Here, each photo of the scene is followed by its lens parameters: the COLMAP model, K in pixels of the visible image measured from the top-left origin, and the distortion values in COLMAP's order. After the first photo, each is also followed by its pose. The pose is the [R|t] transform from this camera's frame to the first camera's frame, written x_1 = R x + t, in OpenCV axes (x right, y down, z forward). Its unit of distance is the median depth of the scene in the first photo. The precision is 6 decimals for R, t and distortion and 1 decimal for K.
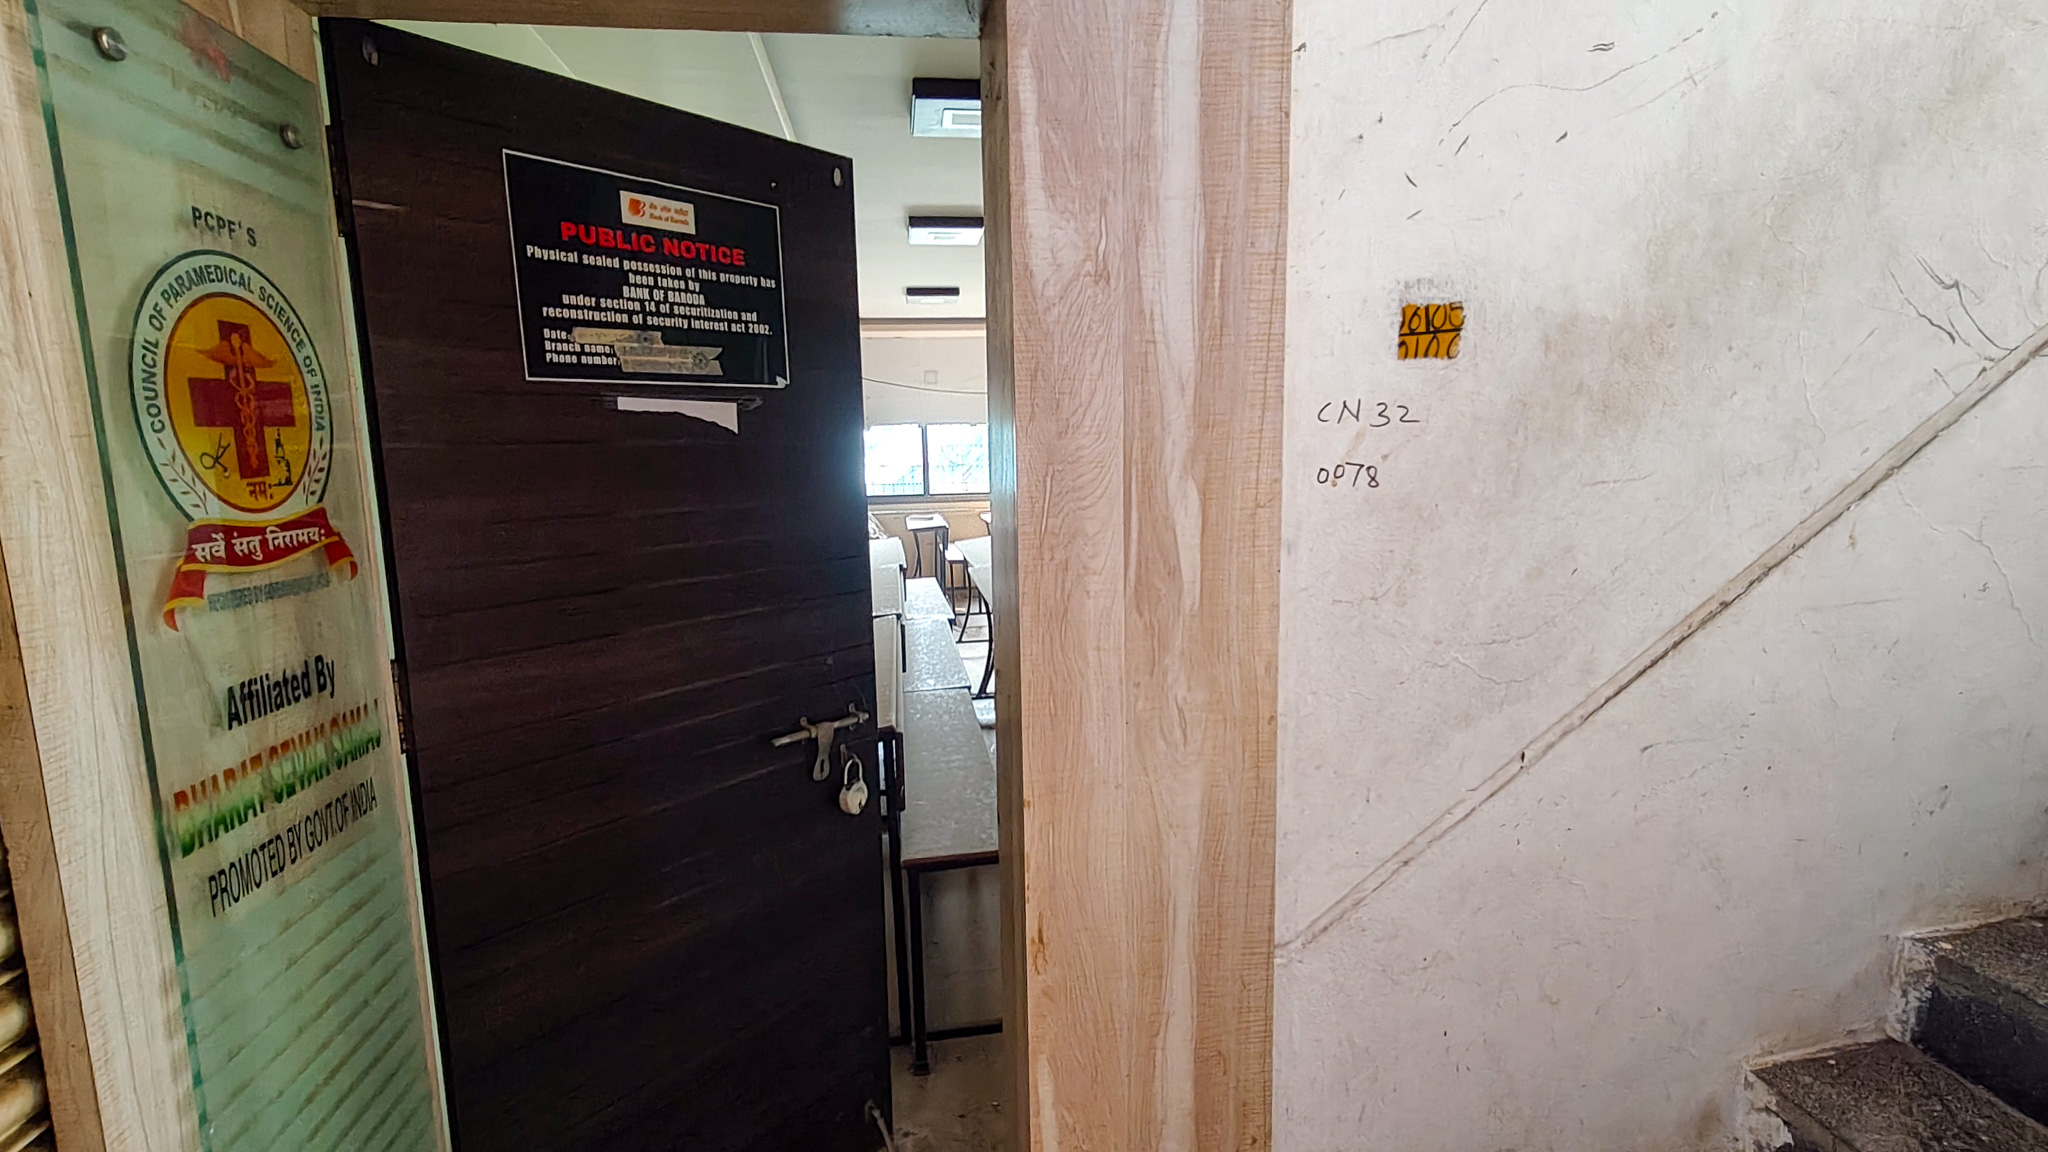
lens RADIAL K [[955.6, 0, 1004.2], [0, 955.6, 584.7], [0, 0, 1]] dist [0.008489, -0.001534]
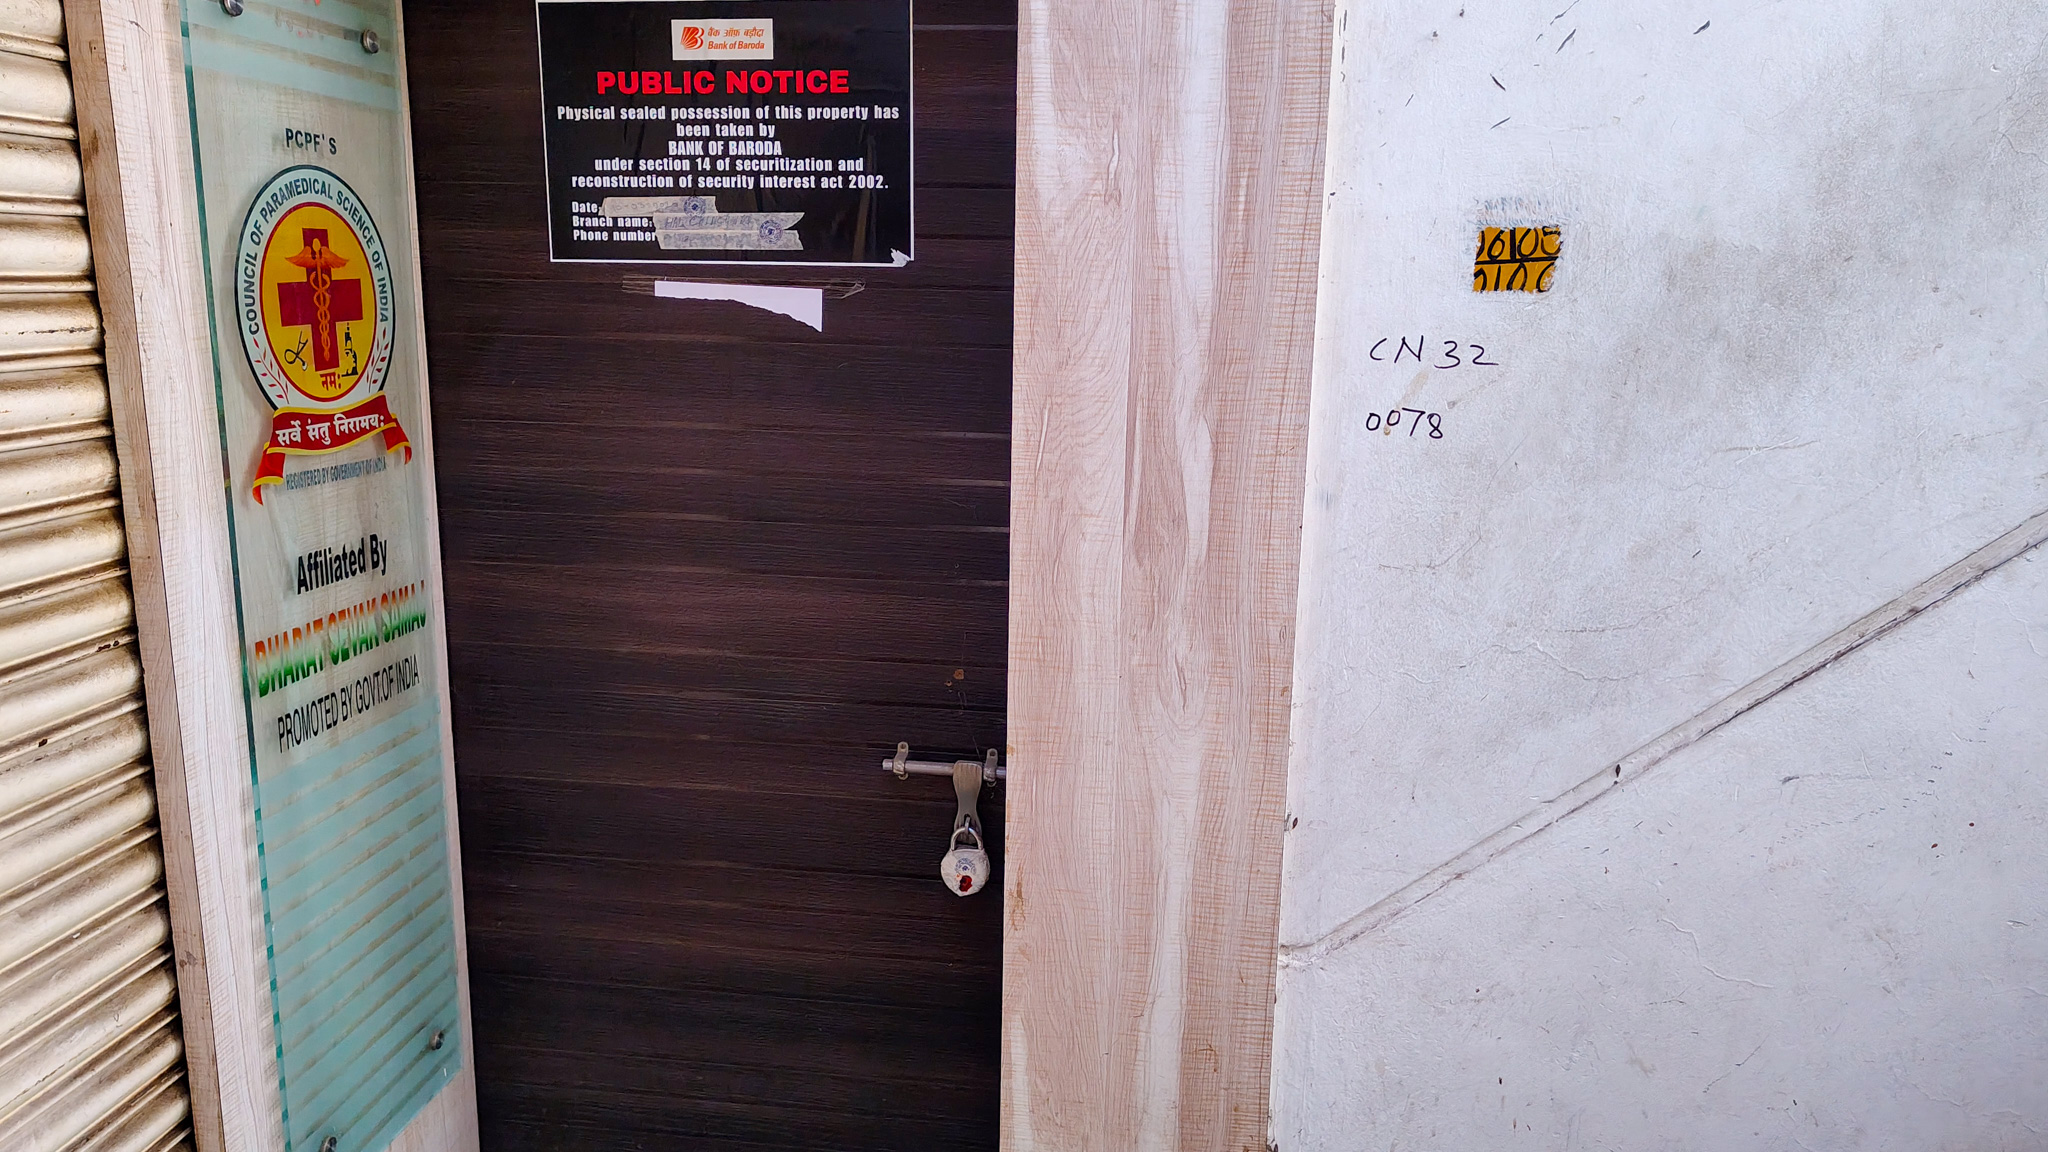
lens RADIAL K [[1498.2, 0, 1012.4], [0, 1498.2, 581.0], [0, 0, 1]] dist [0.019696, -0.019871]
pose [[0.965488, 0.088411, -0.244983, 0.356542], [-0.071818, 0.994528, 0.075872, -0.048268], [0.250350, -0.055660, 0.966554, -0.407697]]
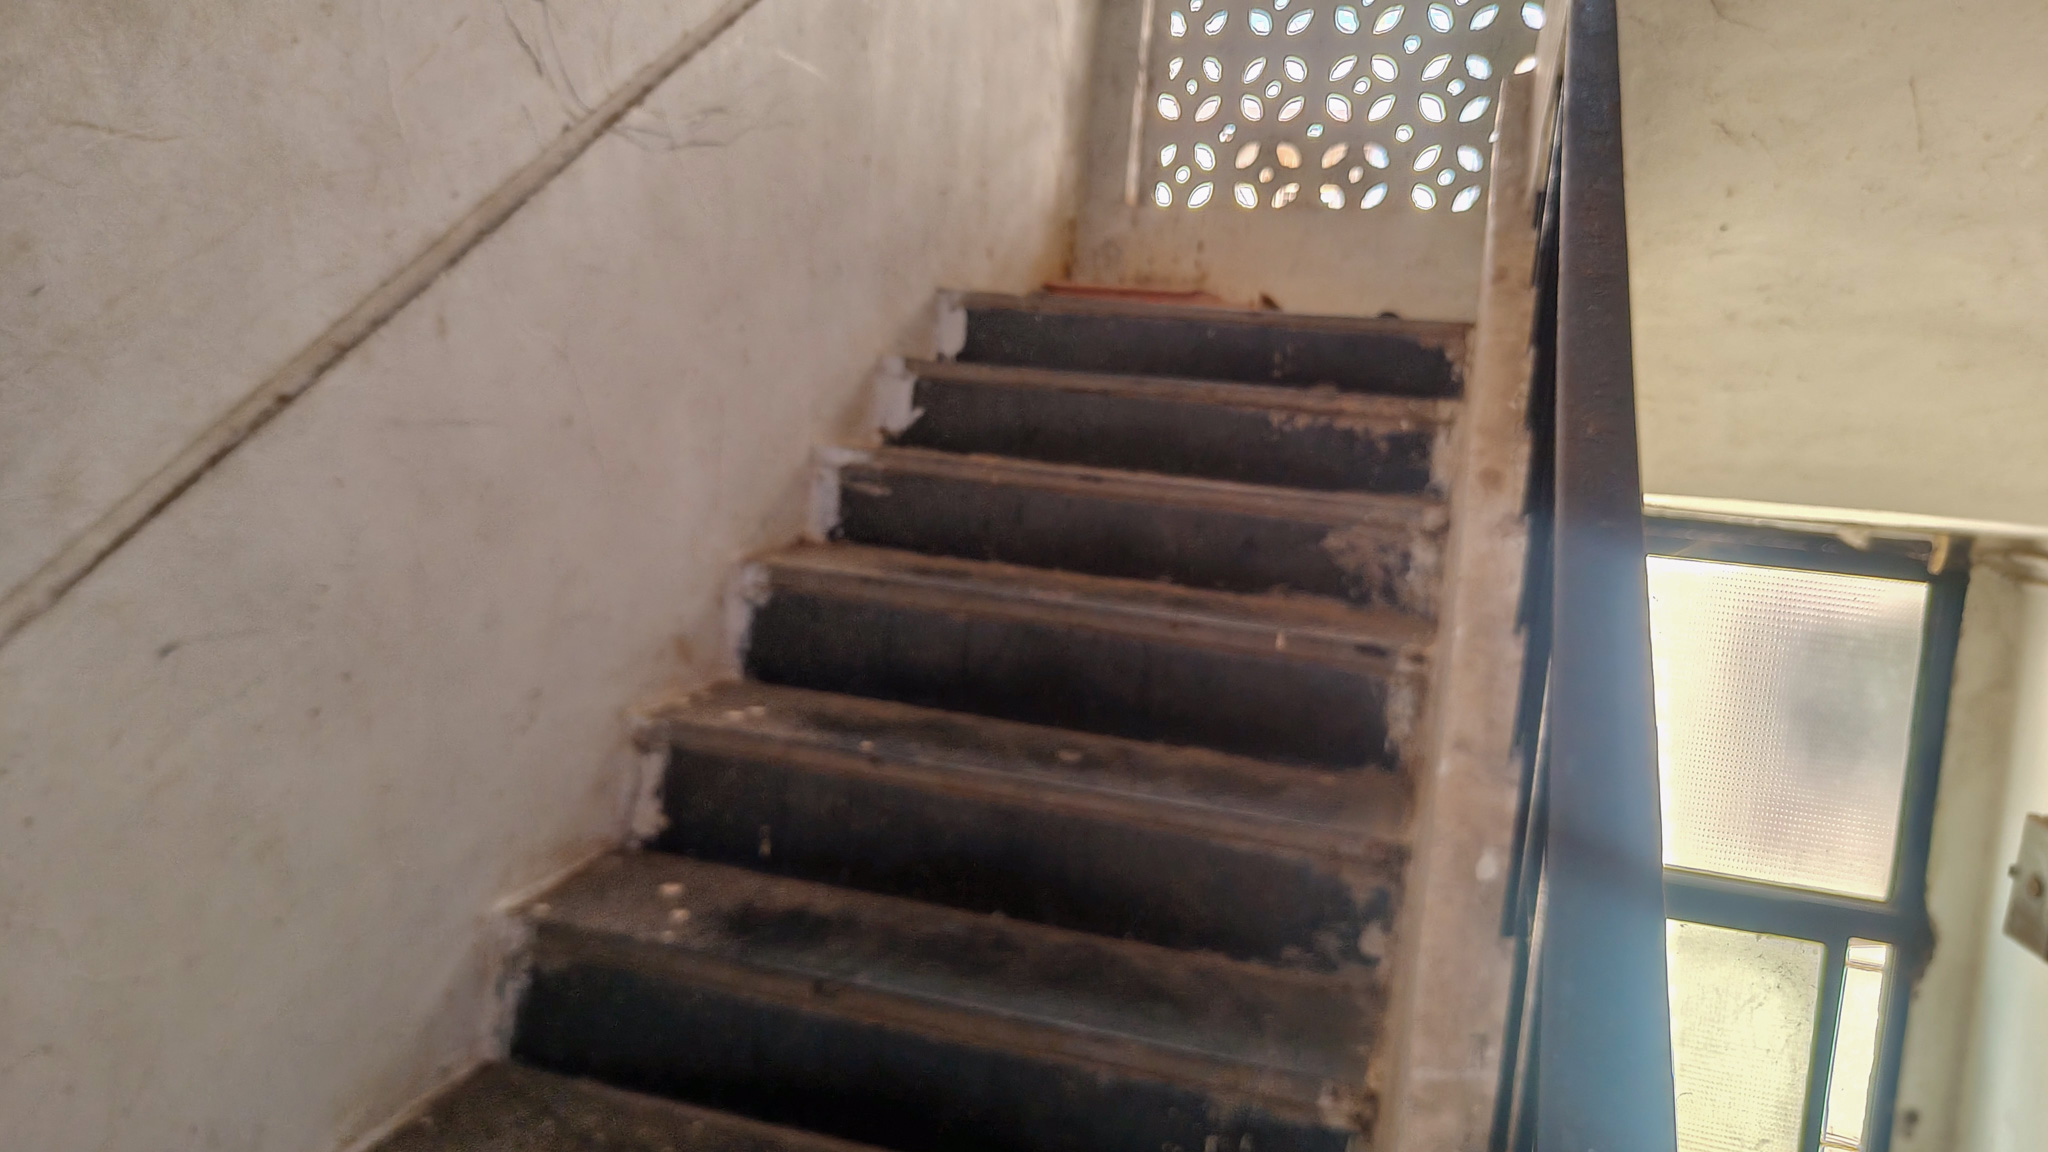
lens RADIAL K [[1498.2, 0, 1027.5], [0, 1498.2, 562.9], [0, 0, 1]] dist [0.019696, -0.019871]
pose [[0.391347, 0.005128, 0.920229, 0.079883], [0.028643, 0.999432, -0.017750, 0.161177], [-0.919797, 0.033304, 0.390978, 0.230912]]
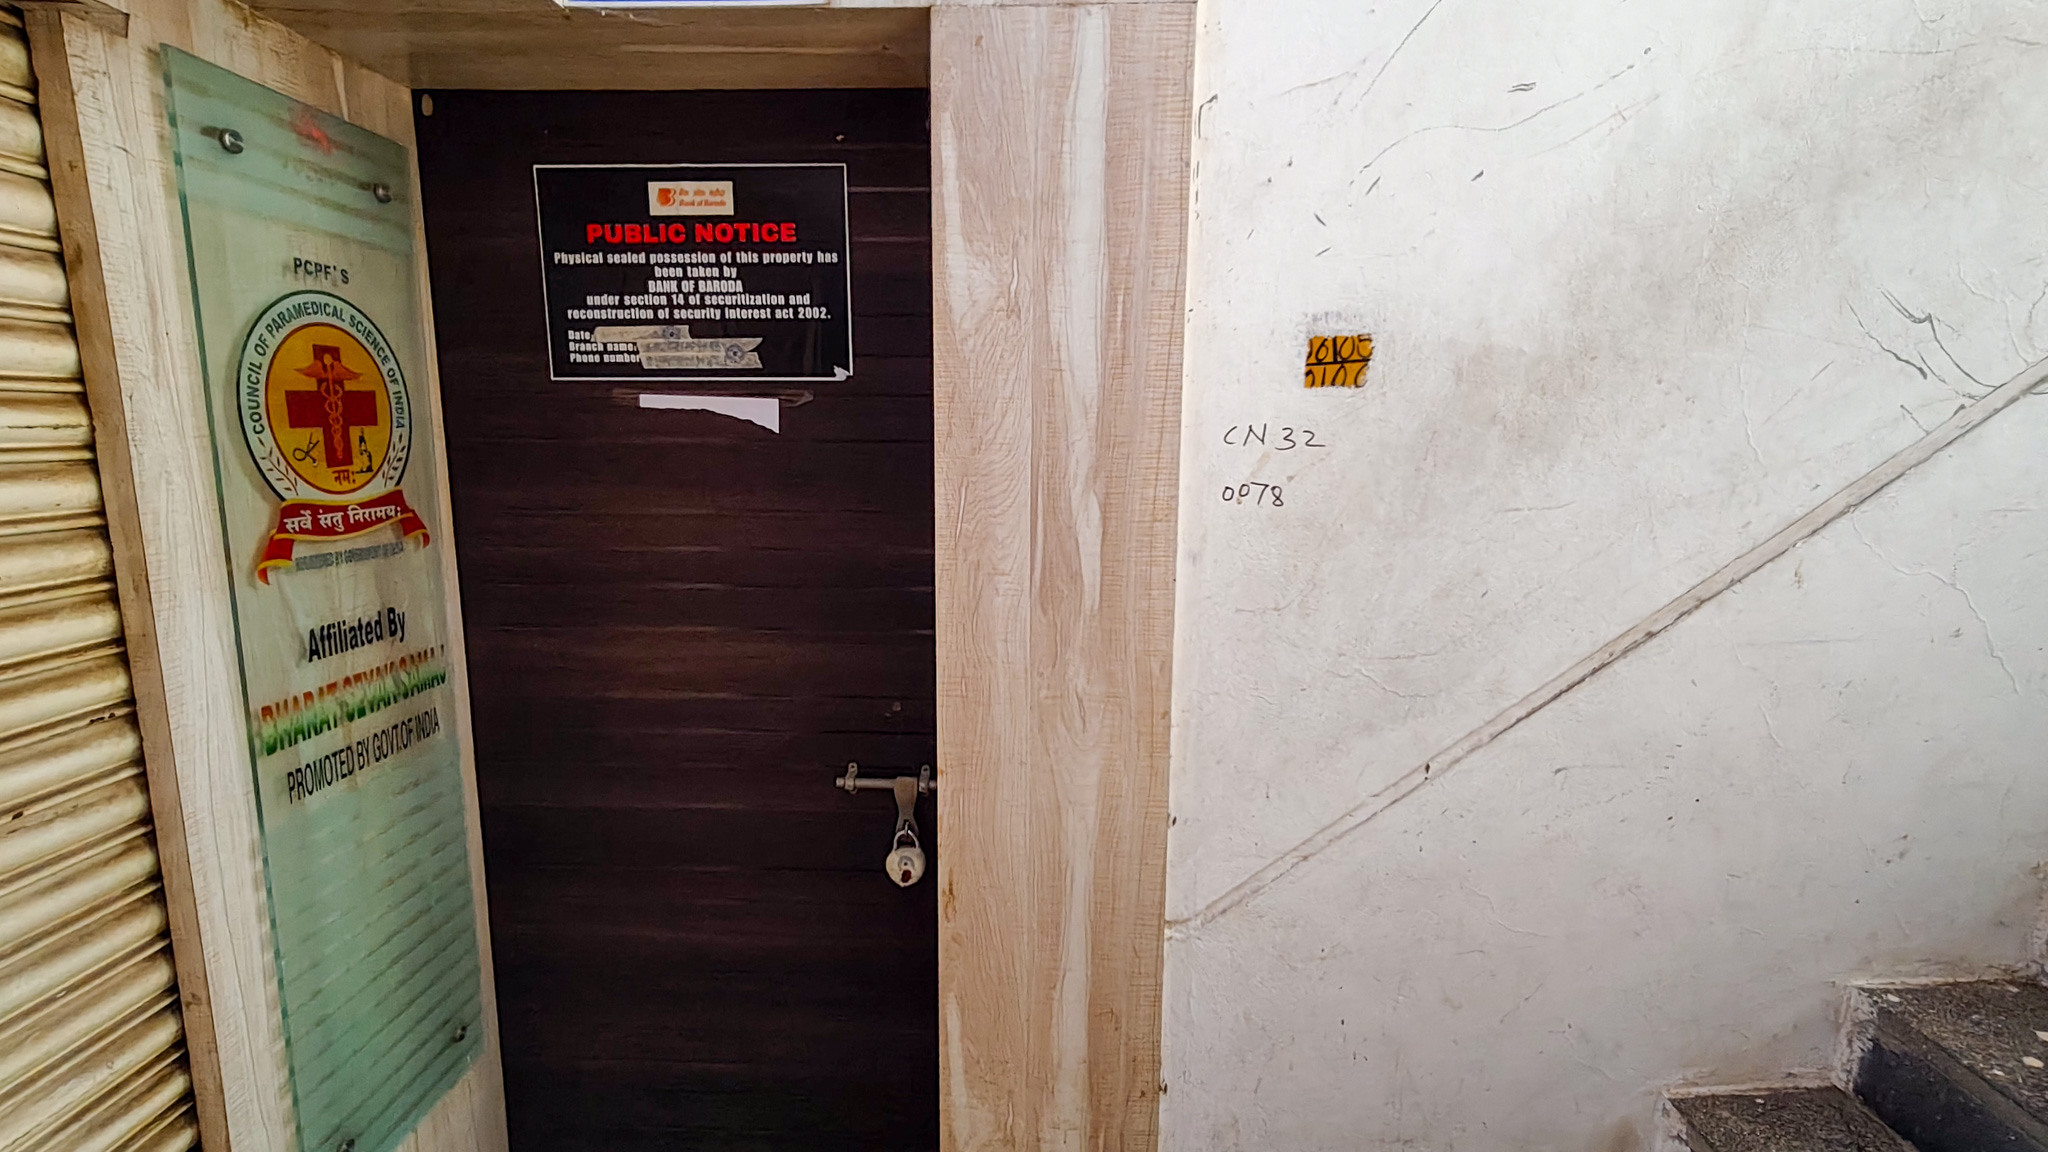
lens RADIAL K [[955.6, 0, 1026.4], [0, 955.6, 576.4], [0, 0, 1]] dist [0.008489, -0.001534]
pose [[0.986226, 0.052121, -0.156975, 0.277091], [-0.049072, 0.998525, 0.023237, -0.033702], [0.157955, -0.015213, 0.987329, -0.101337]]
